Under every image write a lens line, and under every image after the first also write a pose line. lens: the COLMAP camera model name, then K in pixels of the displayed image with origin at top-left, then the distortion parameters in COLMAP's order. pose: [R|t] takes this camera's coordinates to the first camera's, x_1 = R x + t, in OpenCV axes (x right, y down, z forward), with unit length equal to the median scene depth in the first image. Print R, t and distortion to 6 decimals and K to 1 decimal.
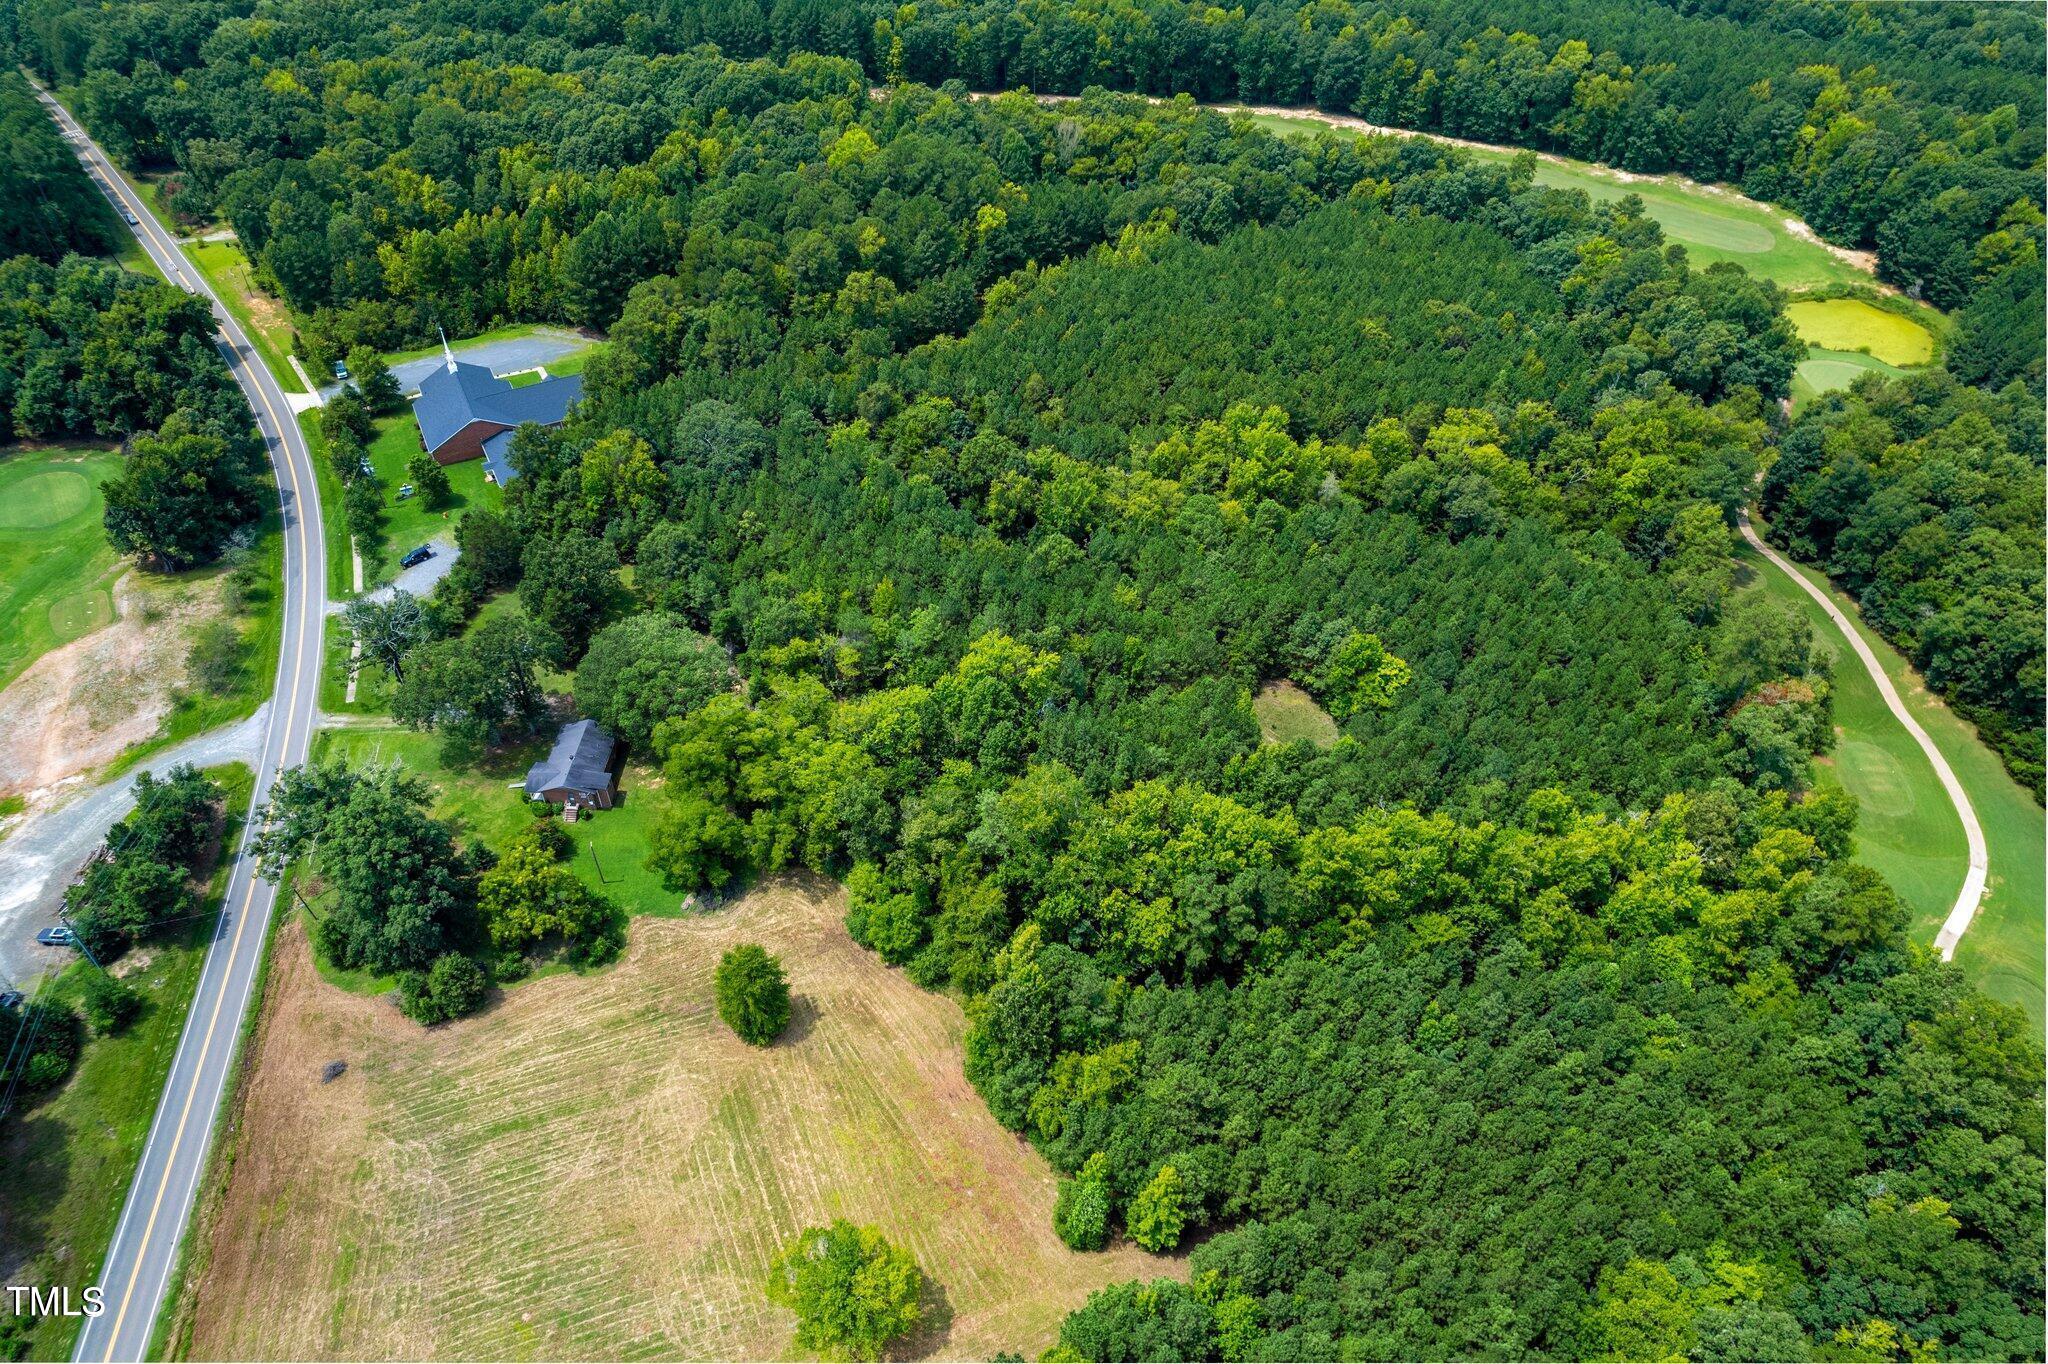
lens RADIAL K [[1313.9, 0, 1024.0], [0, 1313.9, 682.0], [0, 0, 1]] dist [-0.081322, 0.074672]
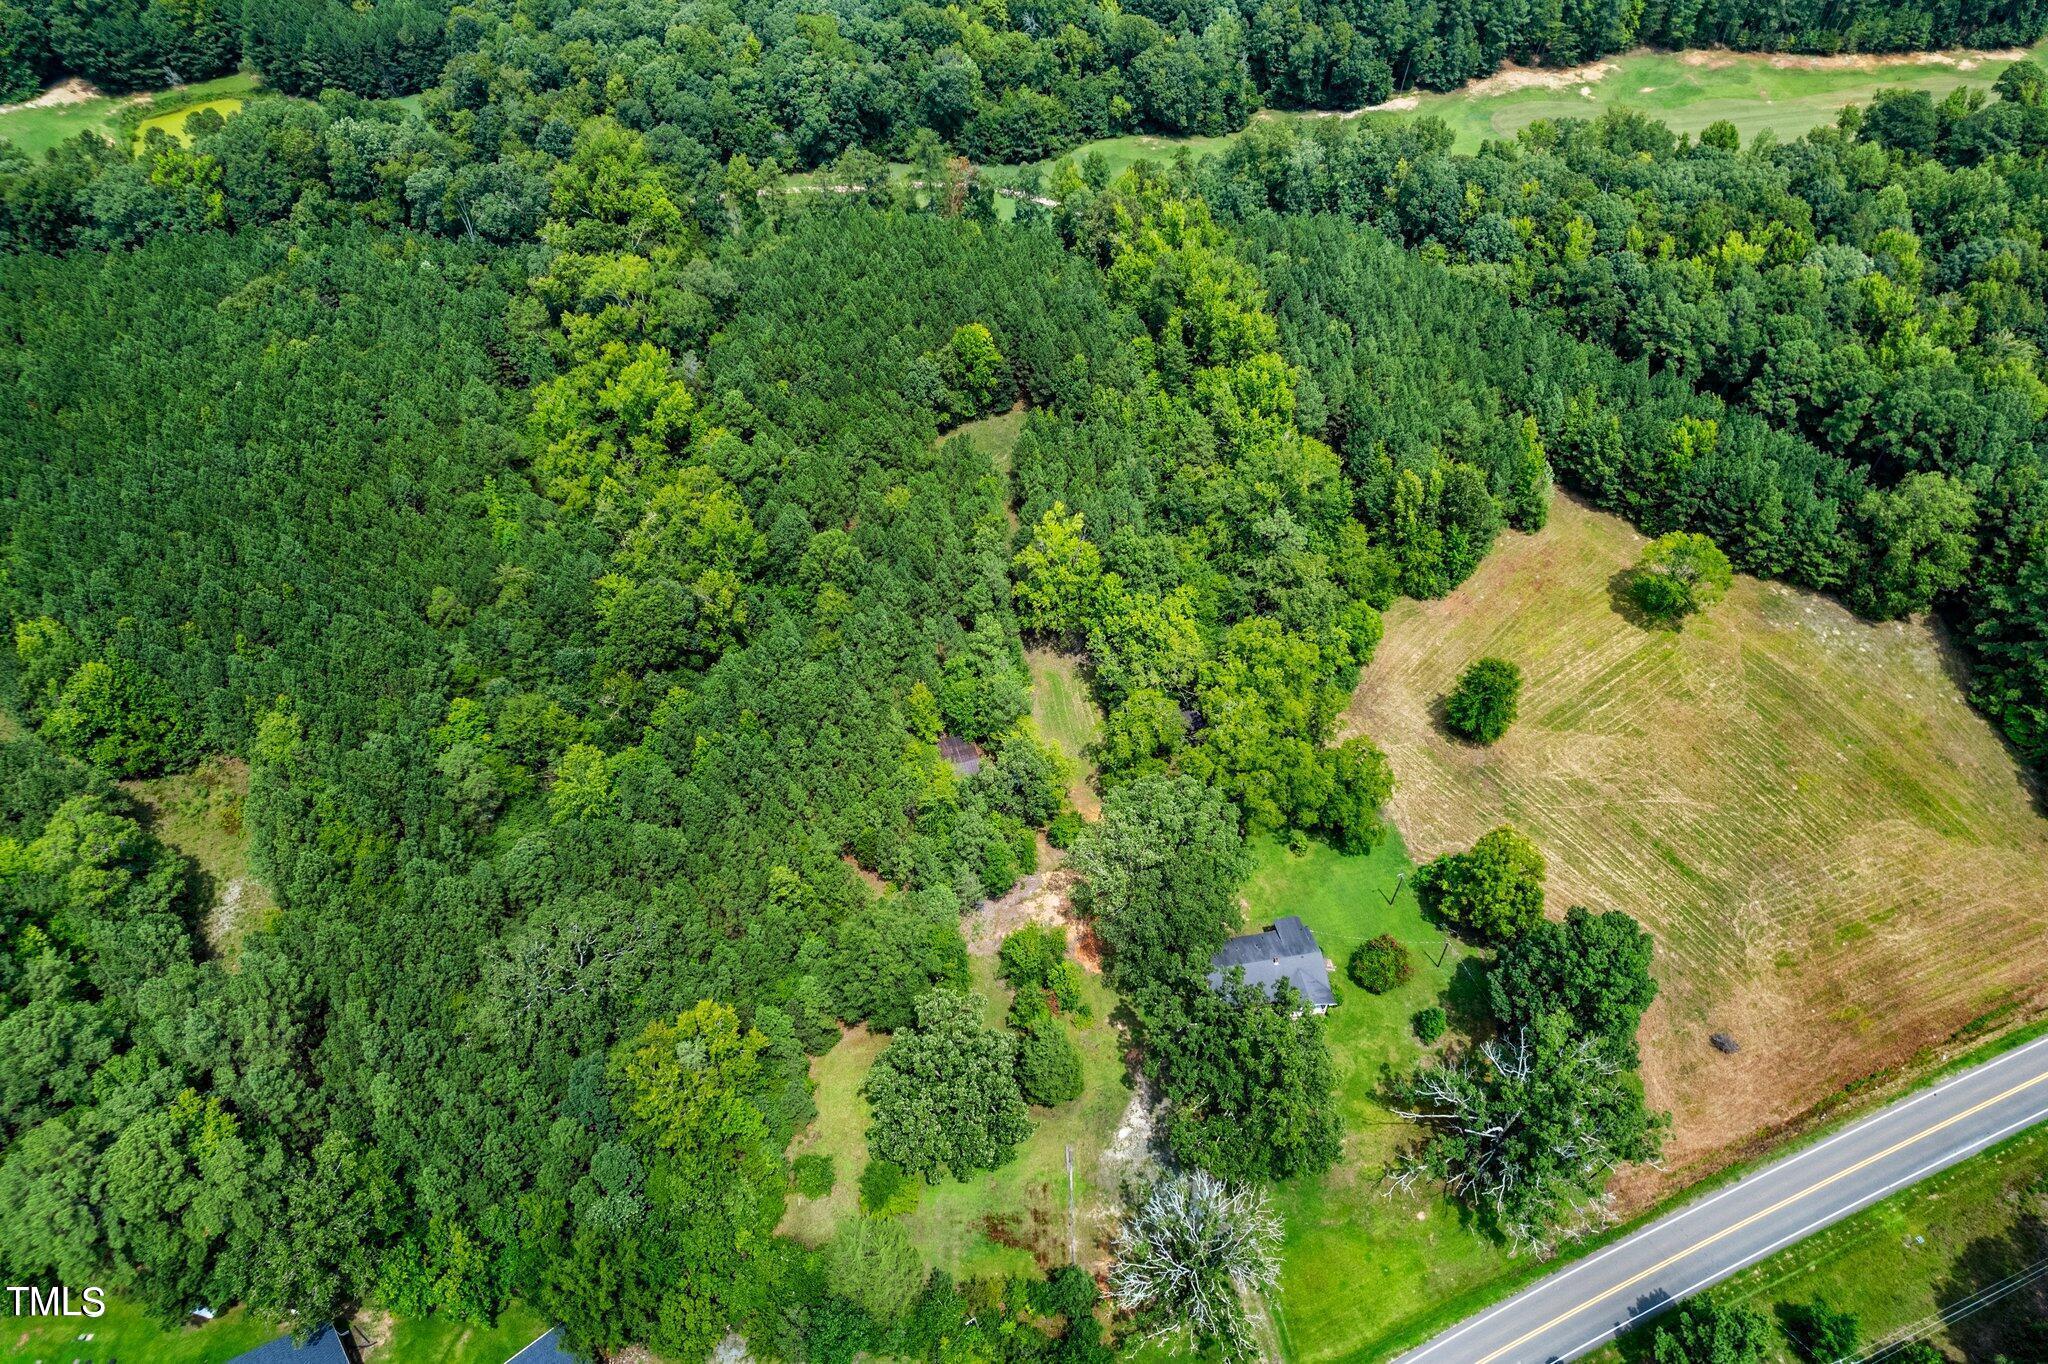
lens RADIAL K [[1313.9, 0, 1024.0], [0, 1313.9, 682.0], [0, 0, 1]] dist [-0.081322, 0.074672]
pose [[-0.186454, -0.736366, 0.650385, -0.713023], [0.640435, 0.410914, 0.648839, -0.622733], [-0.745035, 0.537508, 0.394979, 0.719024]]
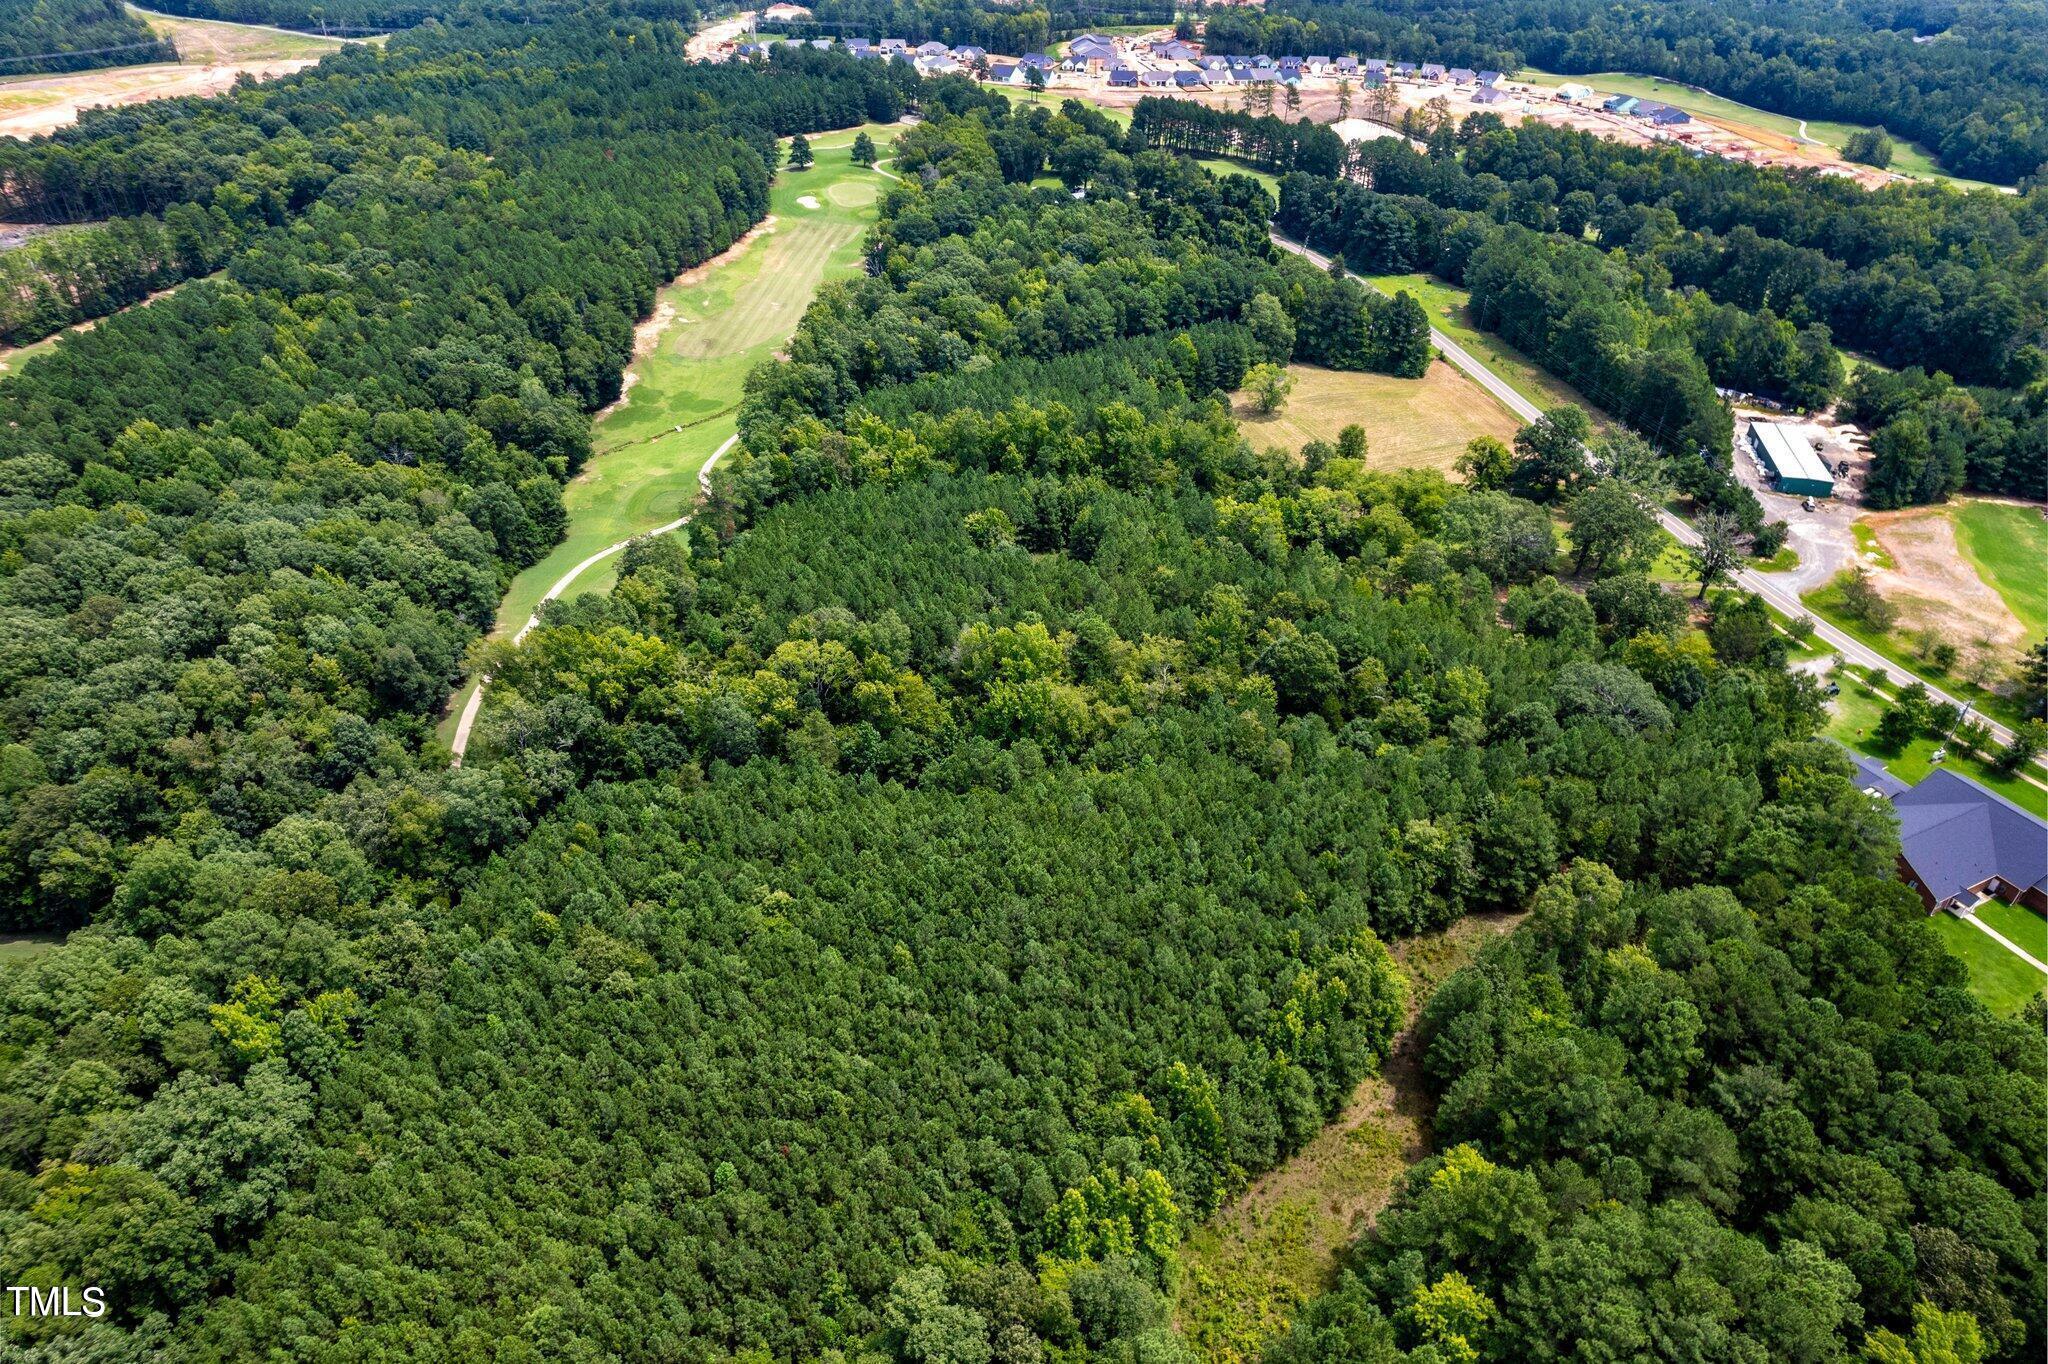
lens RADIAL K [[1313.9, 0, 1024.0], [0, 1313.9, 682.0], [0, 0, 1]] dist [-0.081322, 0.074672]
pose [[-0.999118, -0.036487, 0.020796, 0.207670], [0.010791, 0.255511, 0.966746, -1.386966], [-0.040587, 0.966117, -0.254892, 1.596111]]
